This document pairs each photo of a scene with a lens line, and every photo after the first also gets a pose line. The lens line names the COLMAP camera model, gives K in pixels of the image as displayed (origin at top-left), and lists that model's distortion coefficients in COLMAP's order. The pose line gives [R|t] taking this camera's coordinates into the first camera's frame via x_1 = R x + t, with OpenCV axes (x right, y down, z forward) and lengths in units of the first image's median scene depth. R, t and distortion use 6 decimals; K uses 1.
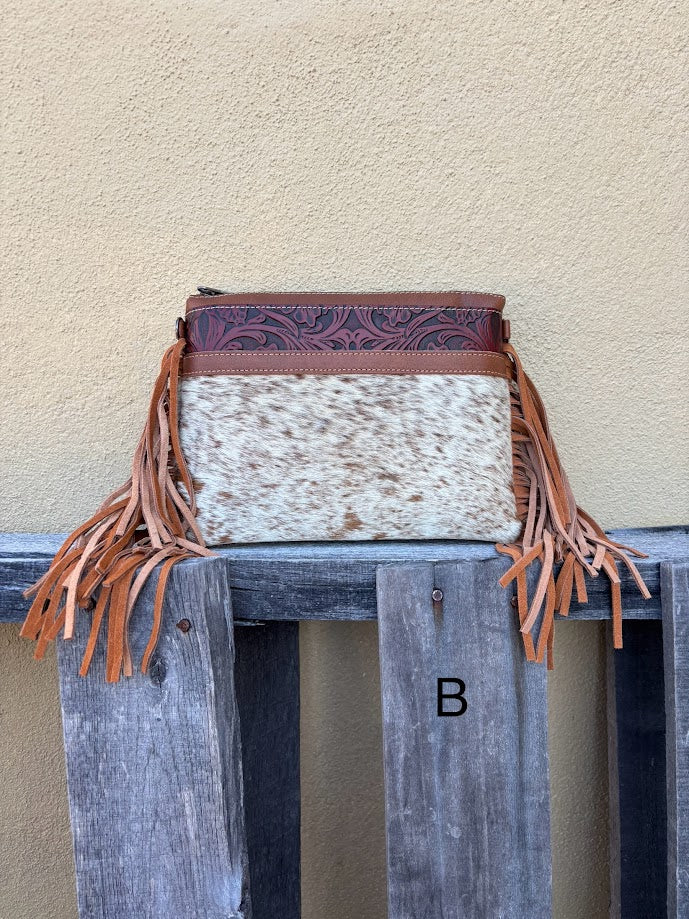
lens RADIAL K [[514.1, 0, 361.7], [0, 514.1, 464.7], [0, 0, 1]] dist [0.006020, -0.012408]
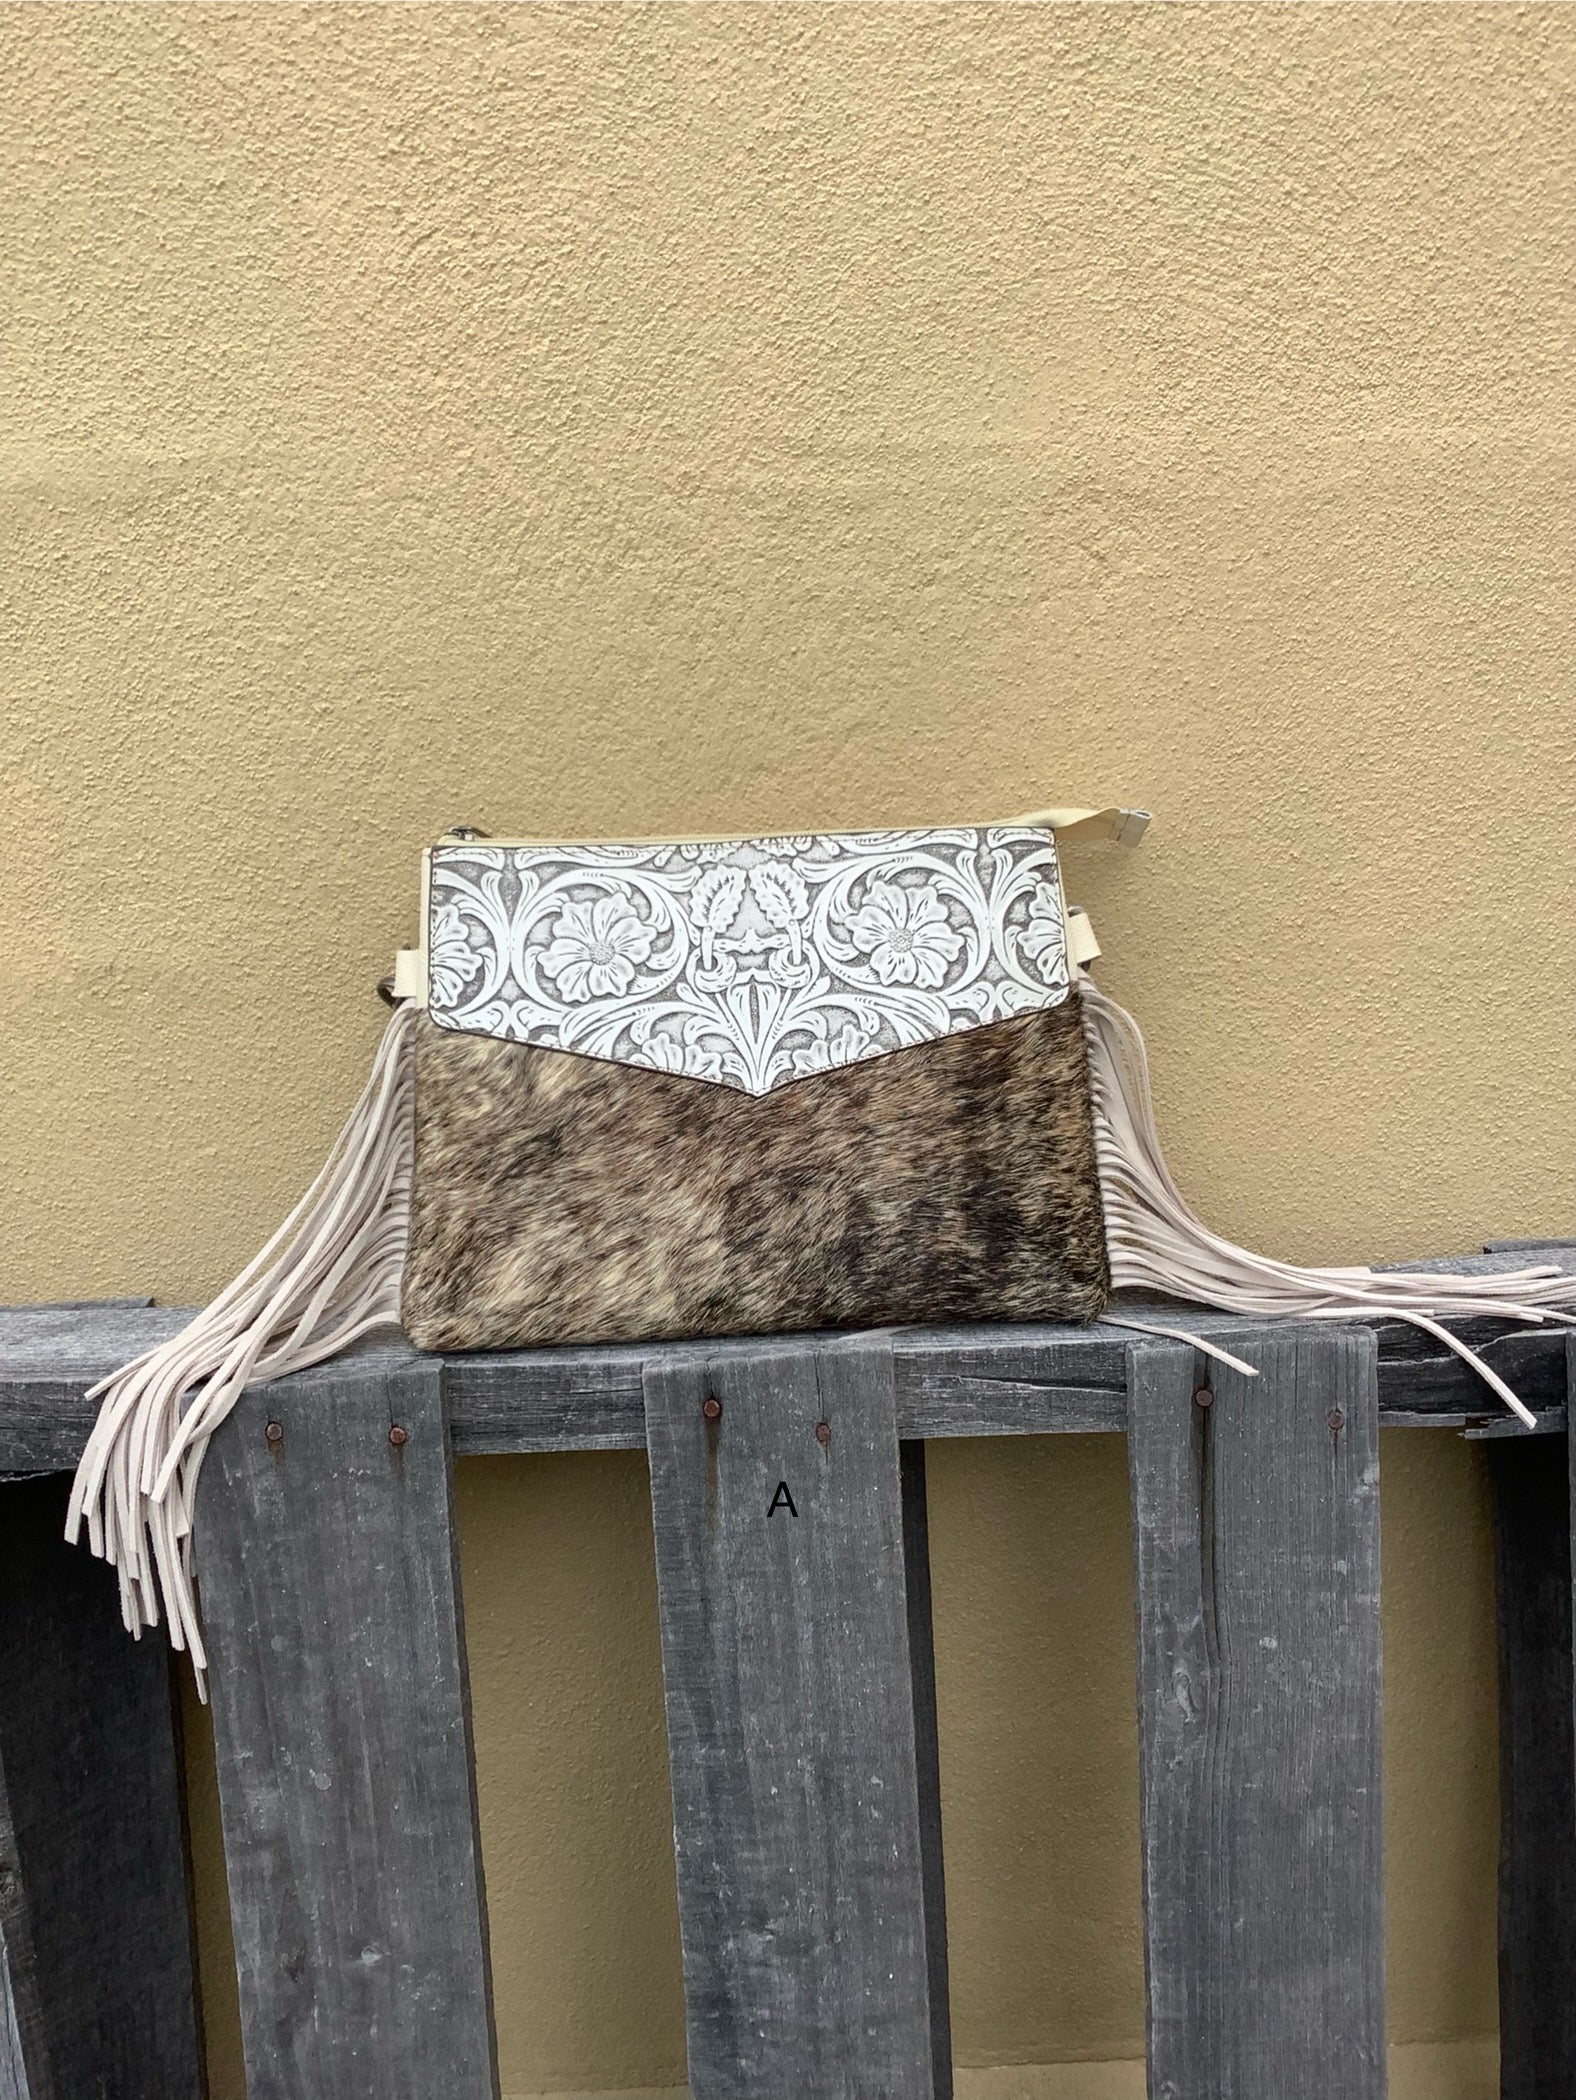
lens RADIAL K [[1476.8, 0, 793.1], [0, 1476.8, 1017.7], [0, 0, 1]] dist [0.036971, -0.063426]
pose [[0.999359, -0.035001, 0.007459, 0.713886], [0.034441, 0.997276, 0.065222, -0.323138], [-0.009721, -0.064923, 0.997843, -0.744610]]
